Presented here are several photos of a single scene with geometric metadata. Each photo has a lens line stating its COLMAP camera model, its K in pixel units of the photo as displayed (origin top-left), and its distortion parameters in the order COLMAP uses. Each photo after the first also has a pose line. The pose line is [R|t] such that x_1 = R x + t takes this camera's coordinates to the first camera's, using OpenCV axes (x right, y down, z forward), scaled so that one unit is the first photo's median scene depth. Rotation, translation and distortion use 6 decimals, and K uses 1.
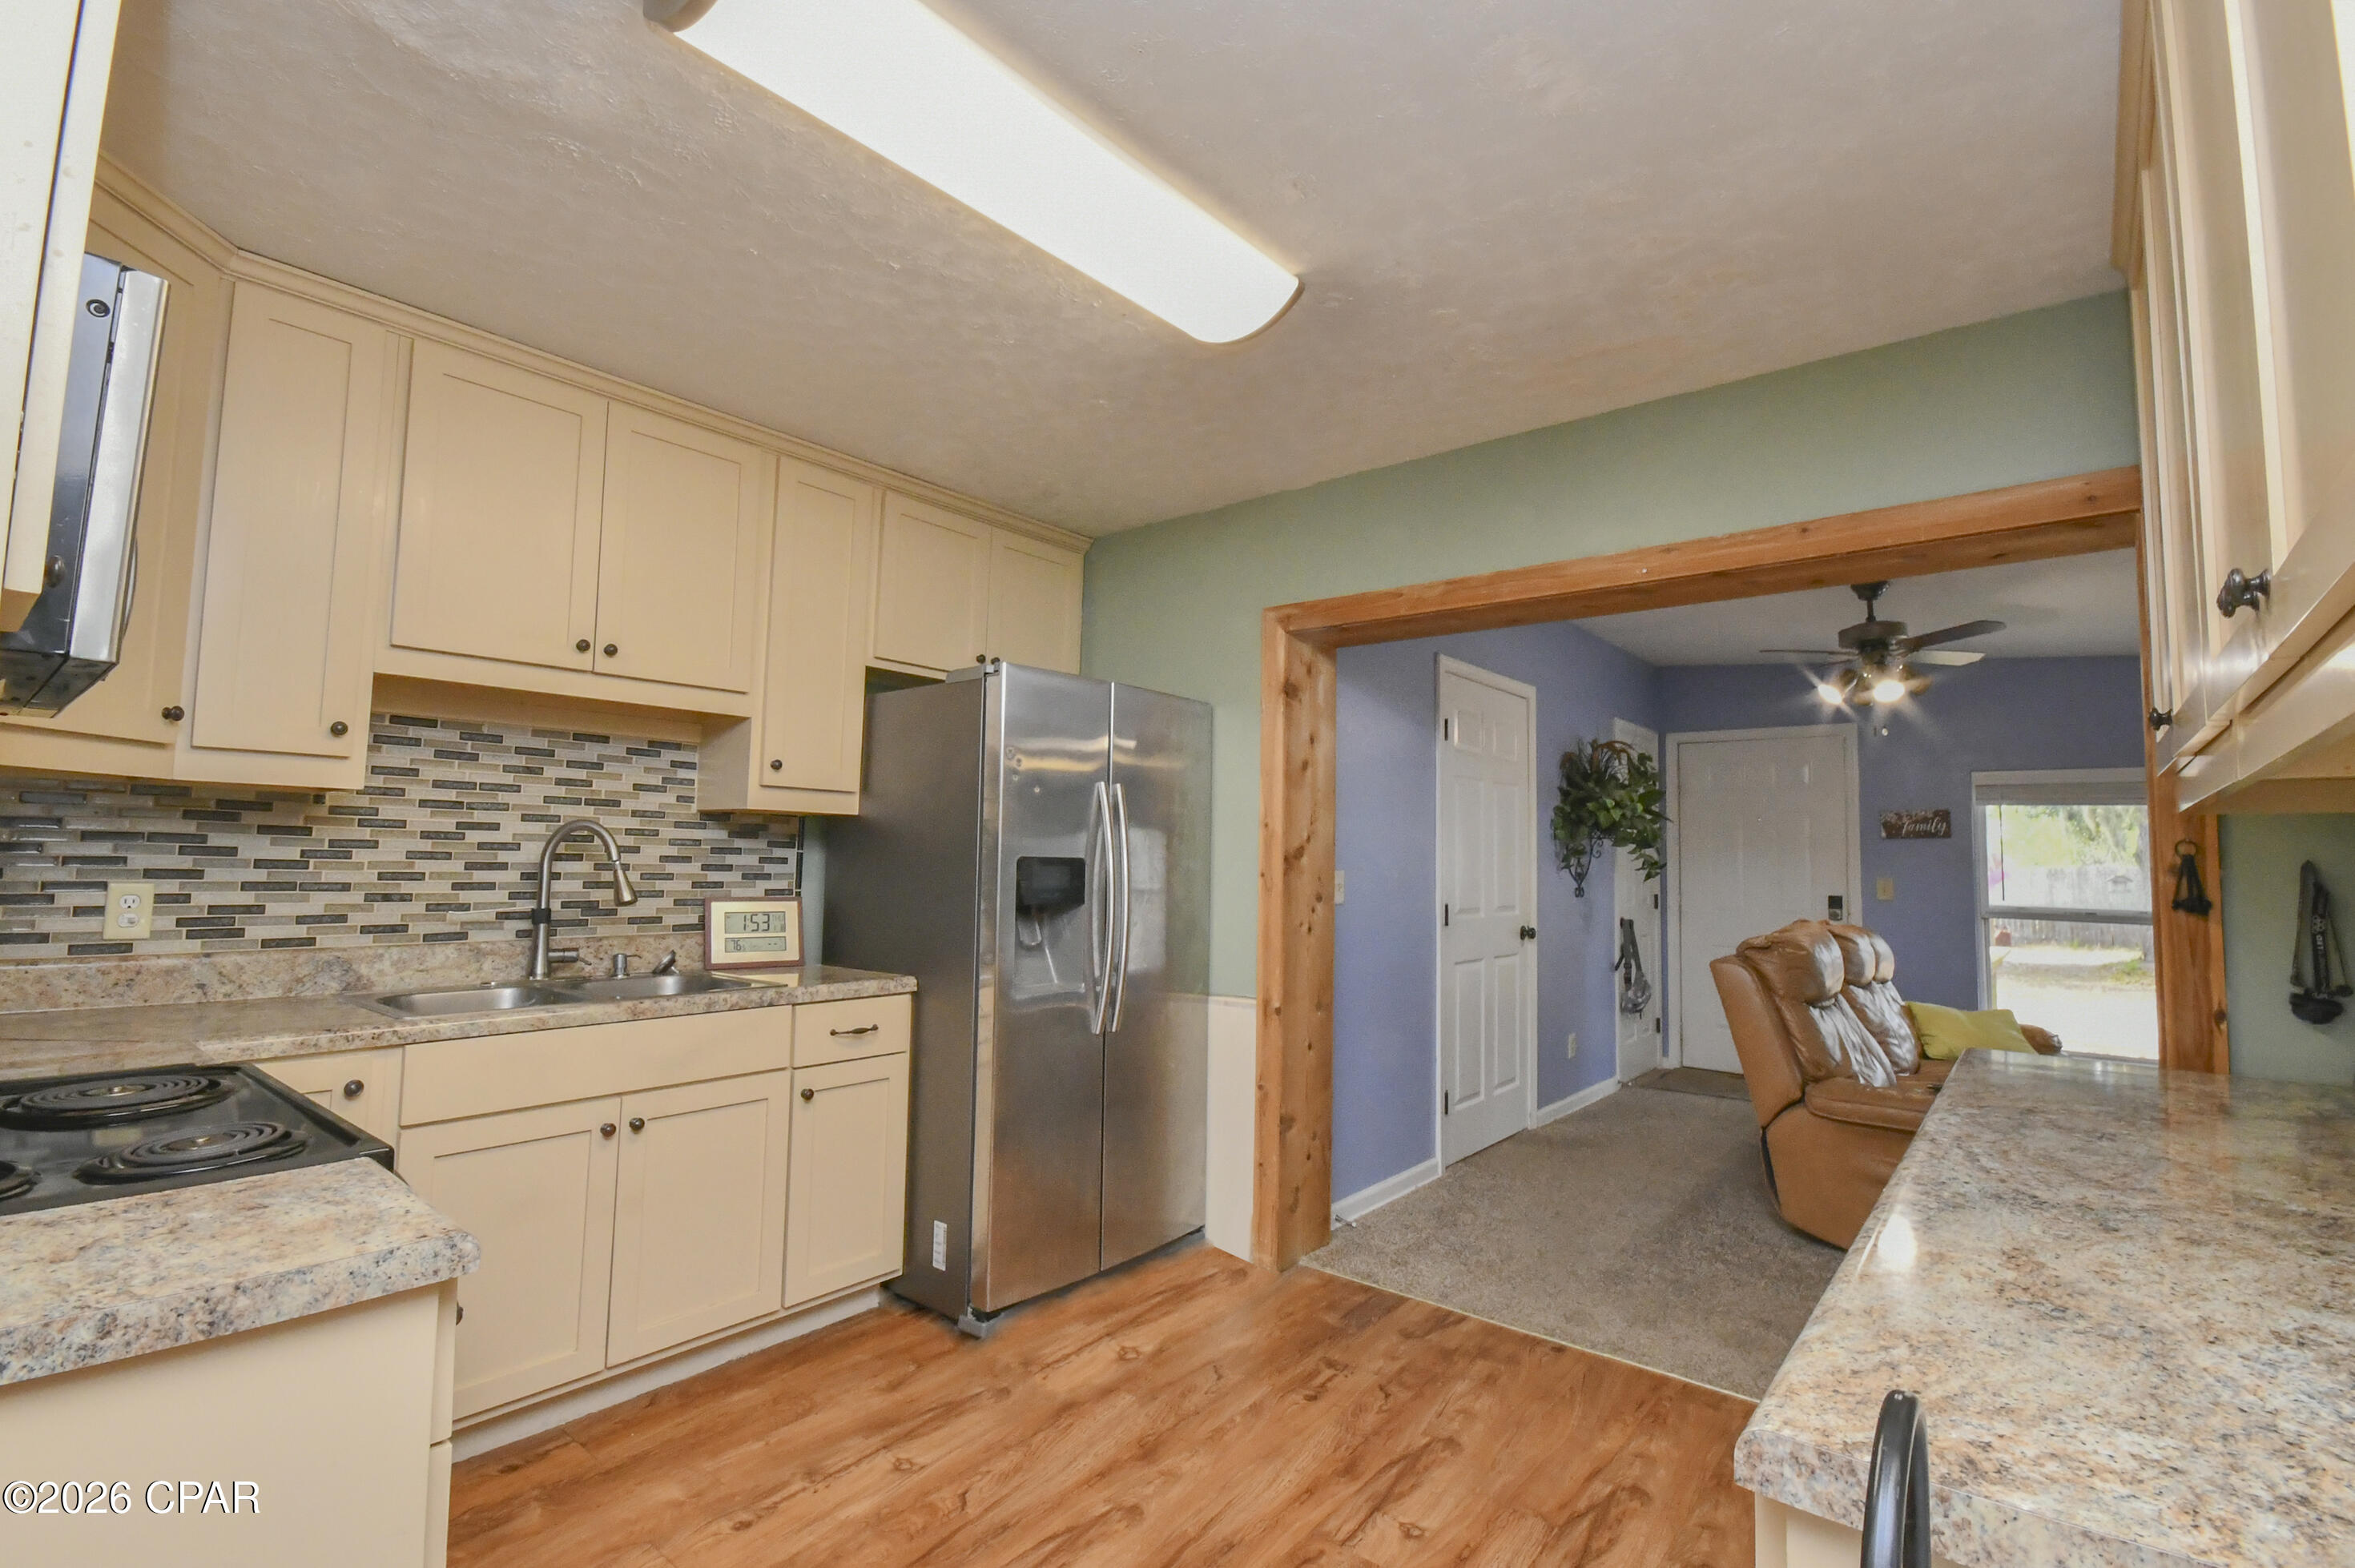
lens RADIAL K [[1058.2, 0, 1188.3], [0, 1058.2, 784.5], [0, 0, 1]] dist [0.022467, -0.019777]
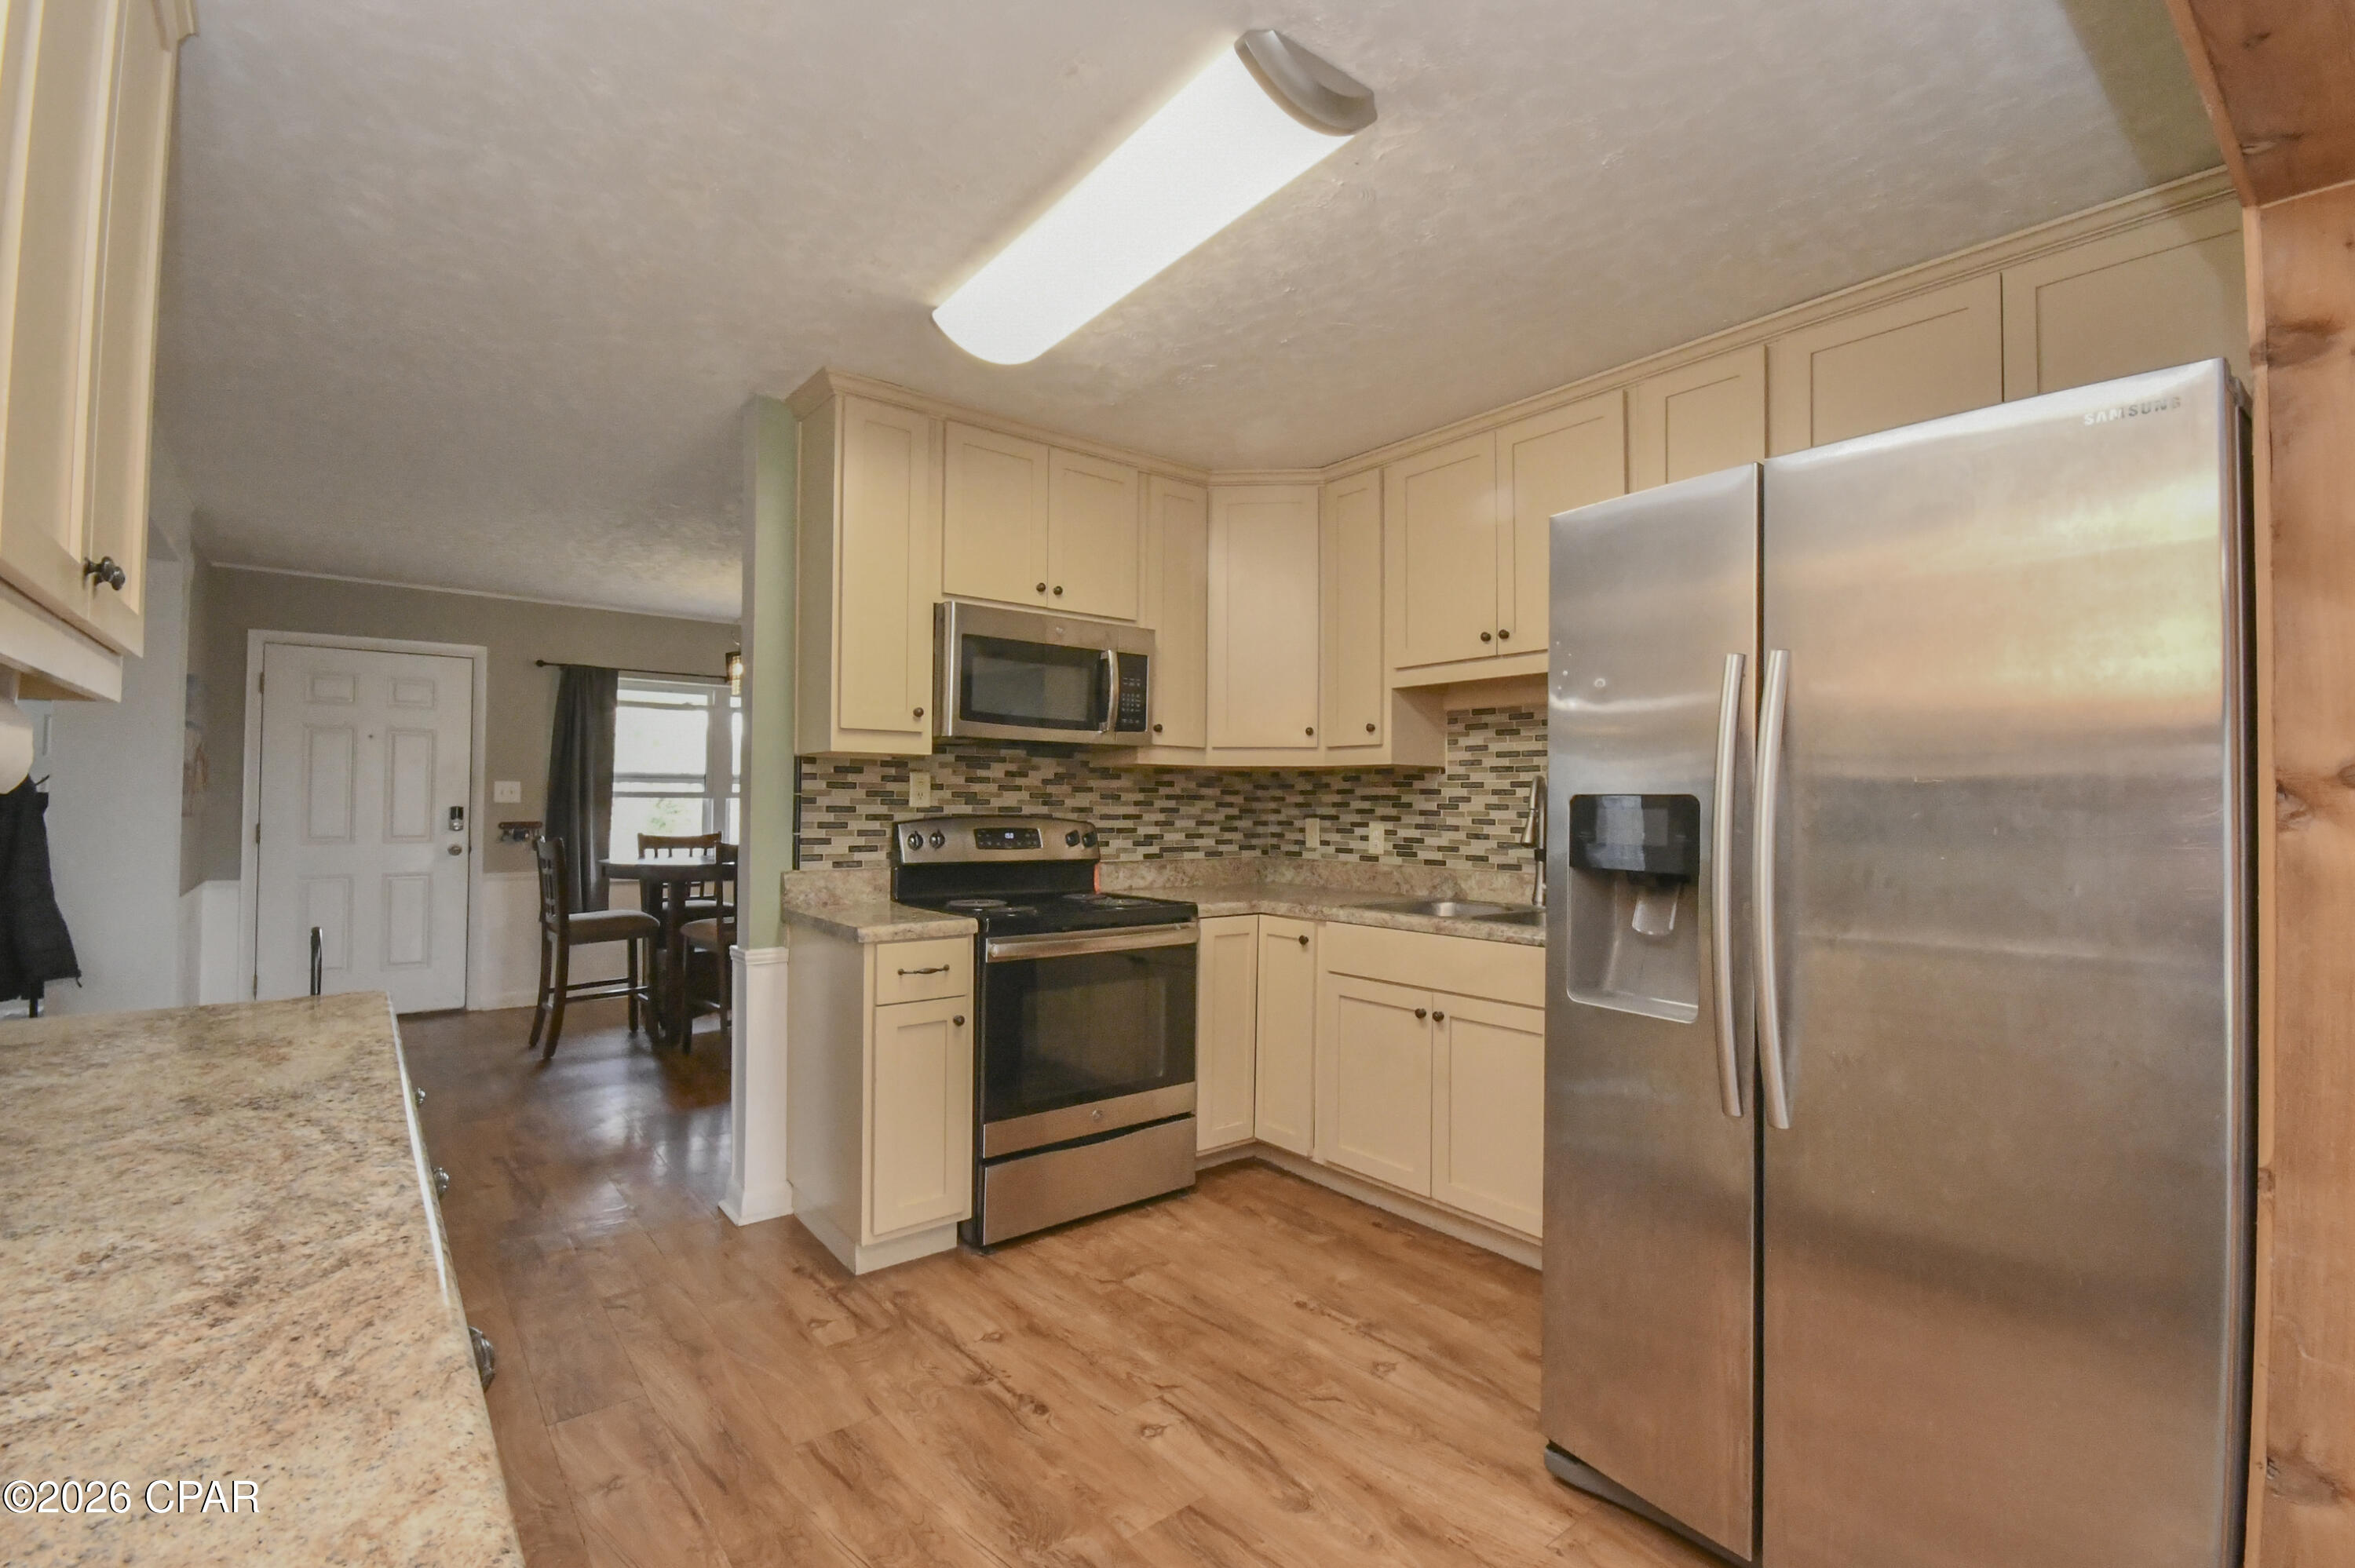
lens RADIAL K [[1040.4, 0, 1201.6], [0, 1040.4, 788.3], [0, 0, 1]] dist [-0.002358, -0.000204]
pose [[-0.193367, -0.033700, -0.980548, 0.662035], [0.059024, 0.997200, -0.045912, 0.079836], [0.979349, -0.066753, -0.190837, 0.865448]]
